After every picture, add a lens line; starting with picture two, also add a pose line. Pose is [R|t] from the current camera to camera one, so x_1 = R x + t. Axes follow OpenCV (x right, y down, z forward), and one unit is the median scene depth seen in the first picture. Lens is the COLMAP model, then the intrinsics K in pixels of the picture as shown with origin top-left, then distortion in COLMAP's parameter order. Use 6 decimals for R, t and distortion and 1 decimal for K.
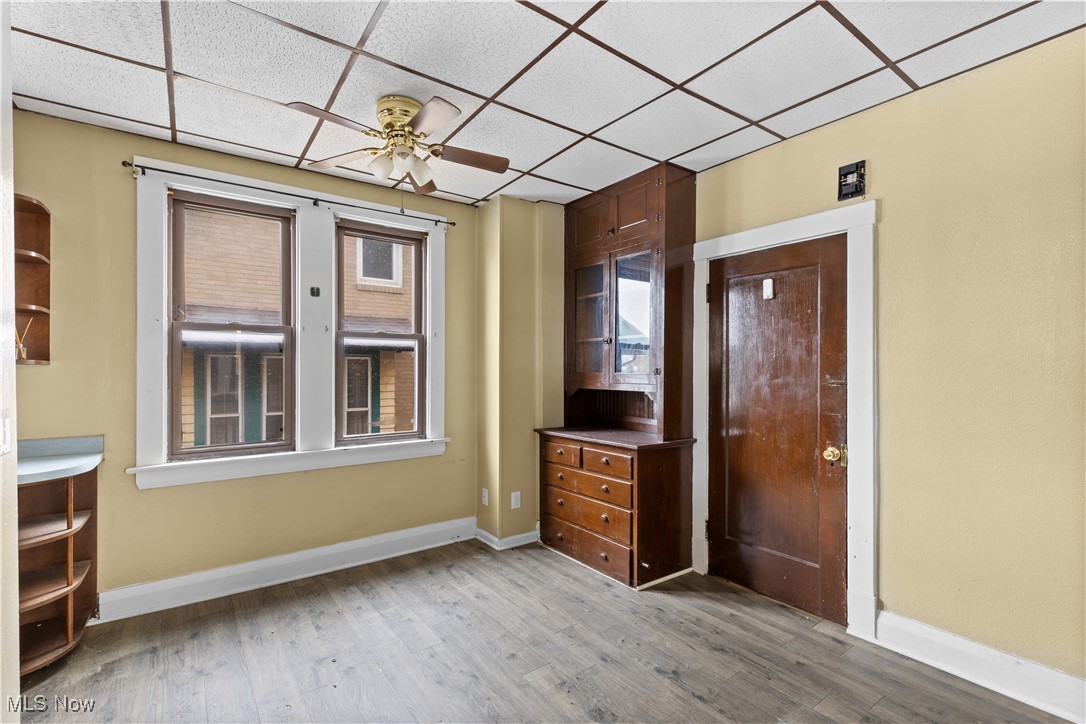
lens RADIAL K [[490.3, 0, 543.6], [0, 490.3, 370.0], [0, 0, 1]] dist [0.004658, 0.000284]
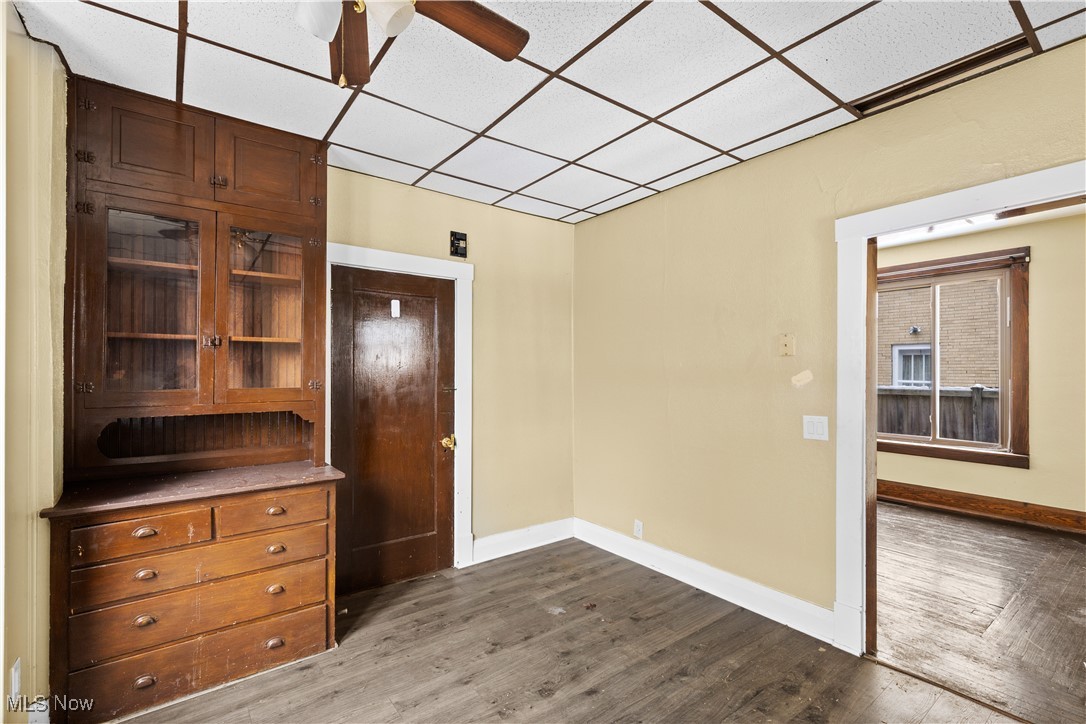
lens RADIAL K [[490.3, 0, 543.6], [0, 490.3, 370.0], [0, 0, 1]] dist [0.004658, 0.000284]
pose [[-0.015064, -0.000423, 0.999886, -0.720307], [0.005361, 0.999986, 0.000504, -0.024827], [-0.999872, 0.005368, -0.015062, 0.726393]]
